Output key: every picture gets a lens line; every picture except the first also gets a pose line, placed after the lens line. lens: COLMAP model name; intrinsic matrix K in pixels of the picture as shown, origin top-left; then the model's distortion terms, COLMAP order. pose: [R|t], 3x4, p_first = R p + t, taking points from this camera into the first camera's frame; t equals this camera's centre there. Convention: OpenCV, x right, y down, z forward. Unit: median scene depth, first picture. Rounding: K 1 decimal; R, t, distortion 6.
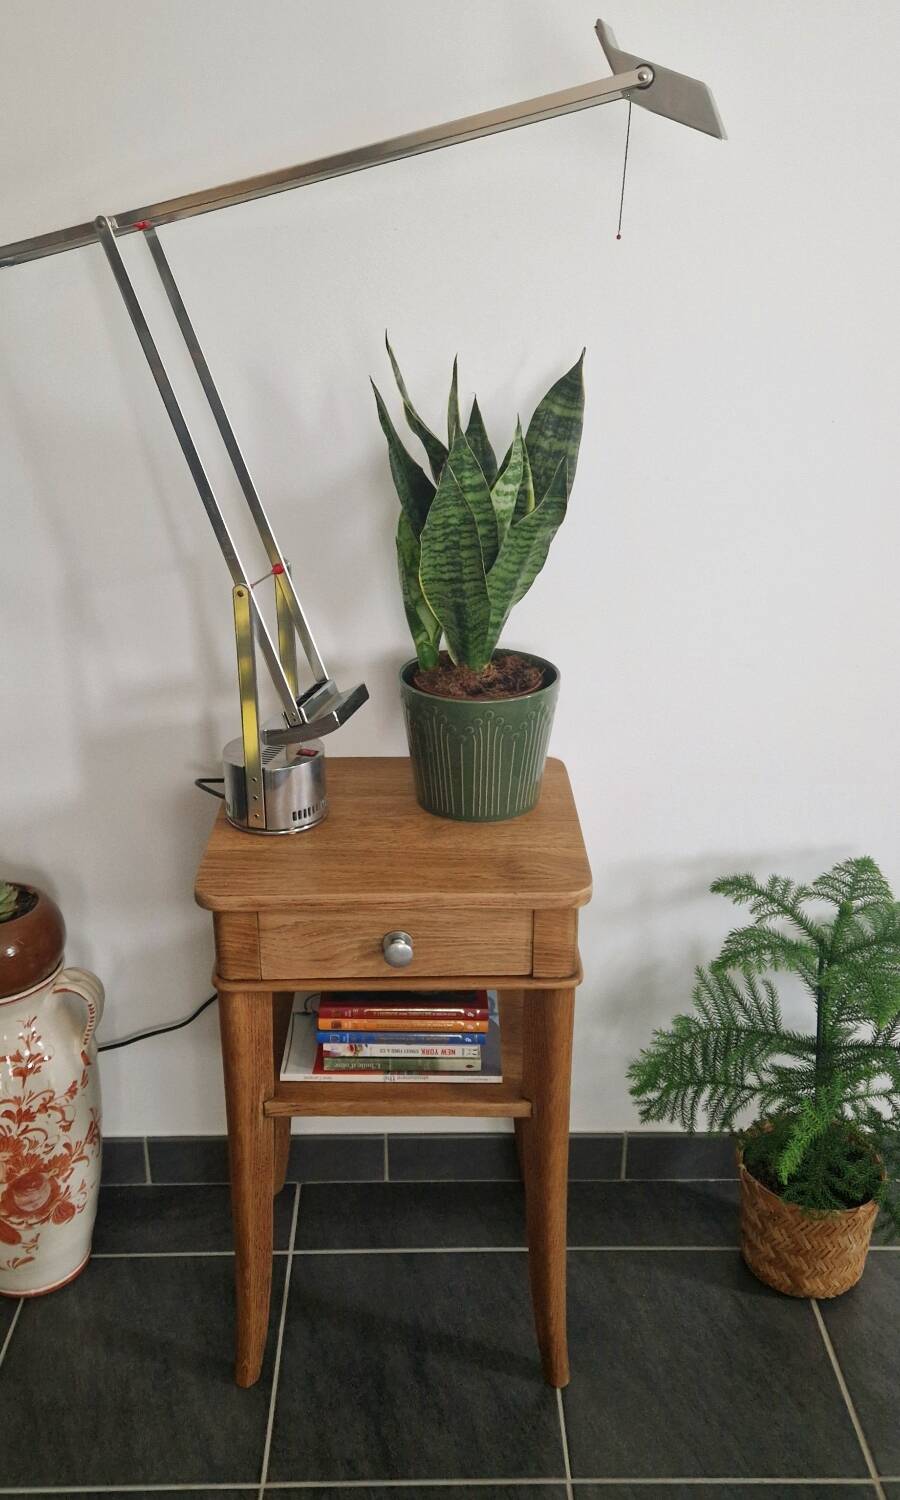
lens RADIAL K [[1315.1, 0, 436.3], [0, 1315.1, 768.4], [0, 0, 1]] dist [0.078203, -0.042127]
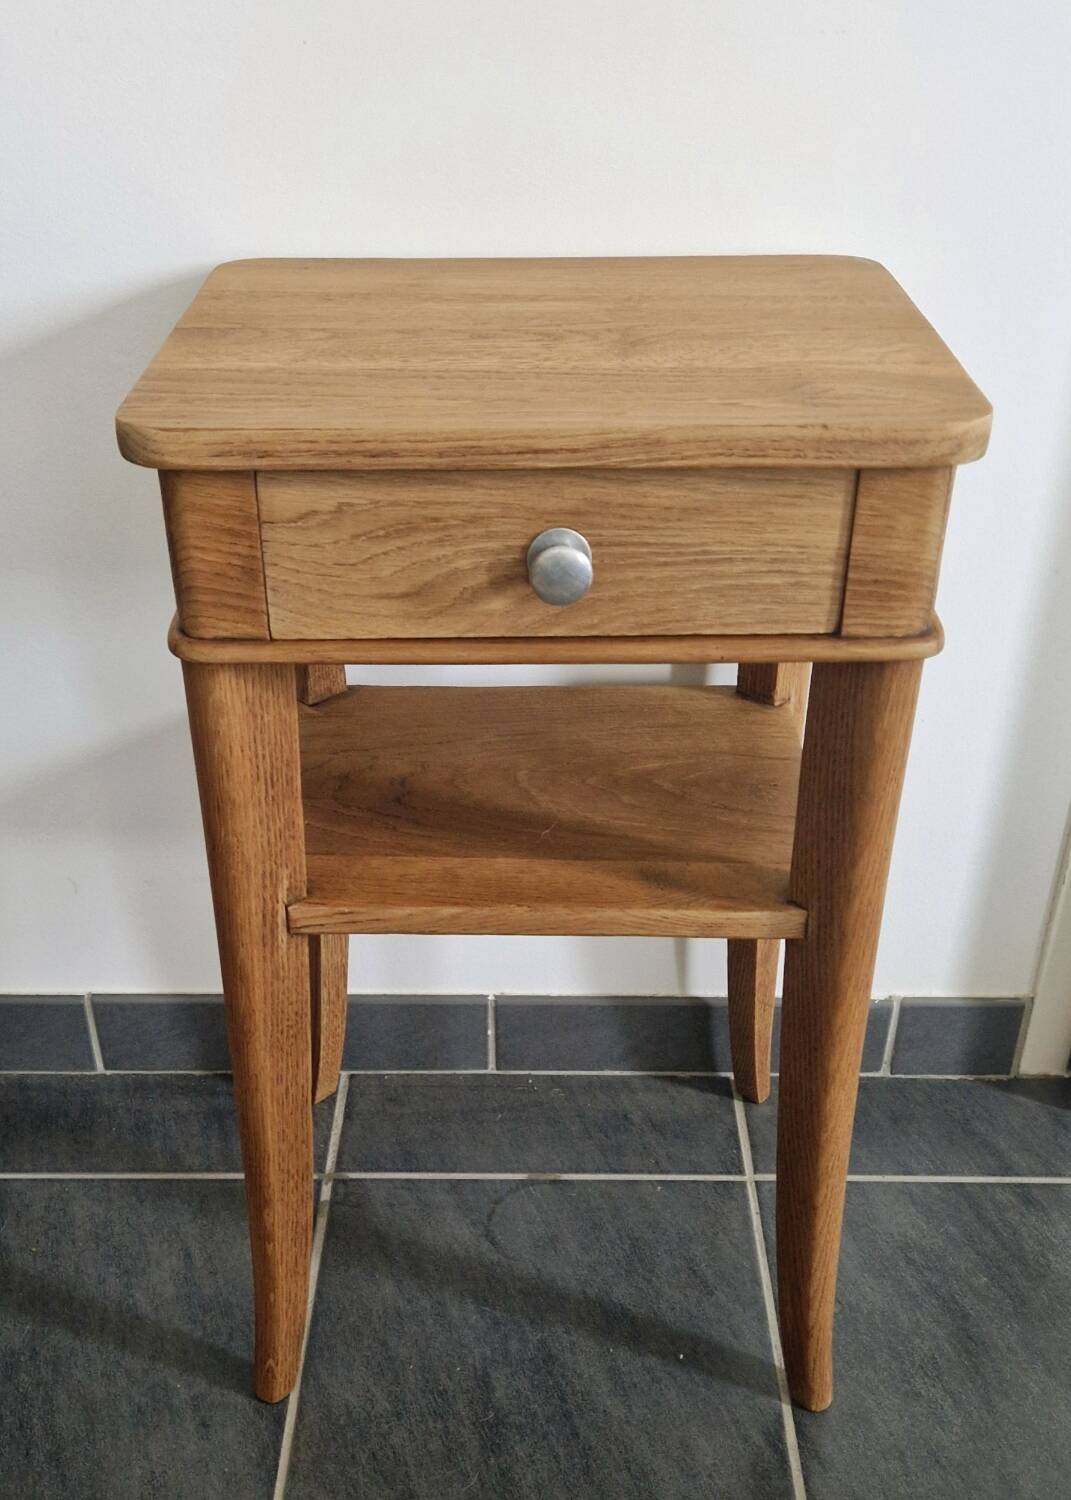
lens RADIAL K [[1594.0, 0, 506.9], [0, 1594.0, 939.6], [0, 0, 1]] dist [0.087717, 0.000000]
pose [[0.999864, 0.007139, -0.014849, -0.035250], [-0.004293, 0.982998, 0.183567, 0.150463], [0.015907, -0.183478, 0.982895, 0.385867]]
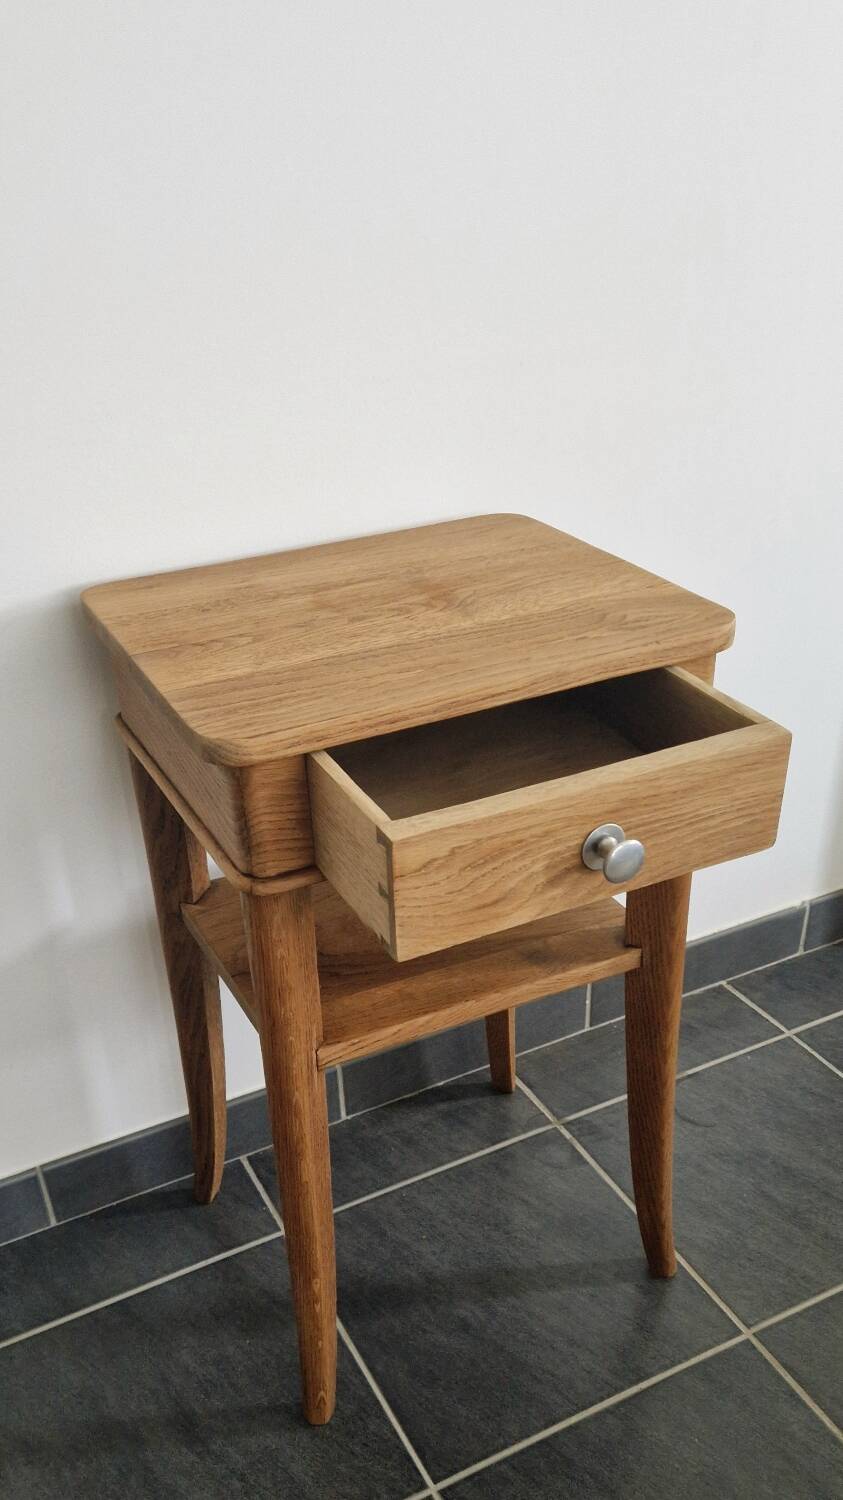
lens RADIAL K [[1270.6, 0, 422.9], [0, 1270.6, 958.9], [0, 0, 1]] dist [0.070943, 0.003595]
pose [[0.899704, -0.271304, 0.341945, -0.294037], [0.209962, 0.955785, 0.205893, 0.081006], [-0.382685, -0.113447, 0.916887, 0.374114]]
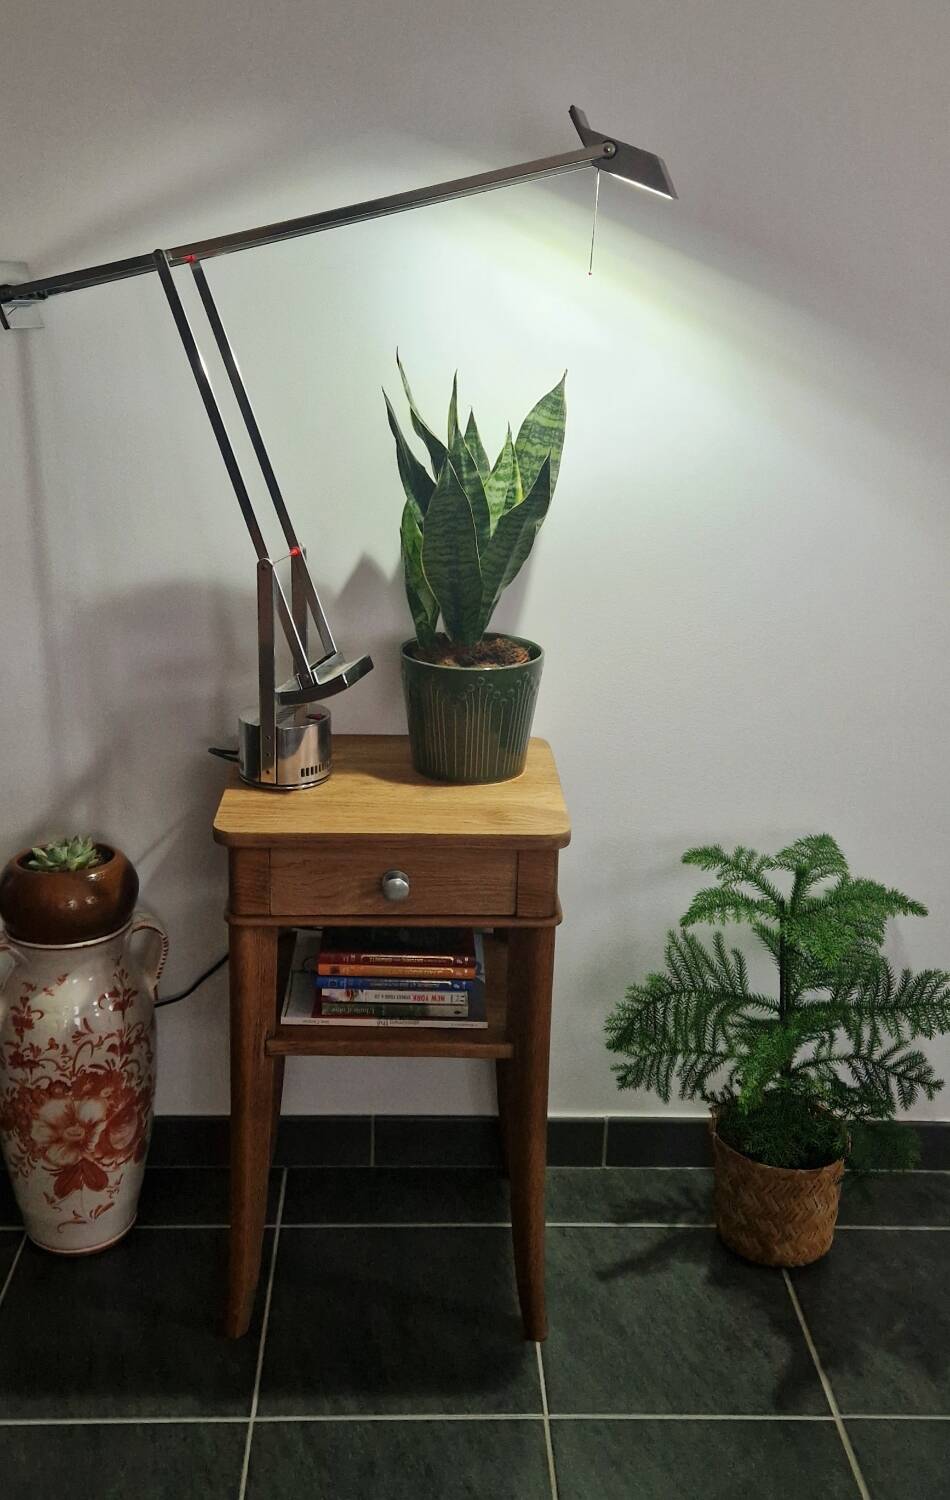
lens RADIAL K [[1464.1, 0, 452.2], [0, 1464.1, 694.3], [0, 0, 1]] dist [0.077601, 0.000000]
pose [[0.999554, 0.018522, 0.023440, -0.012229], [-0.015489, 0.992220, -0.123531, 0.118672], [-0.025546, 0.123113, 0.992064, -0.225214]]
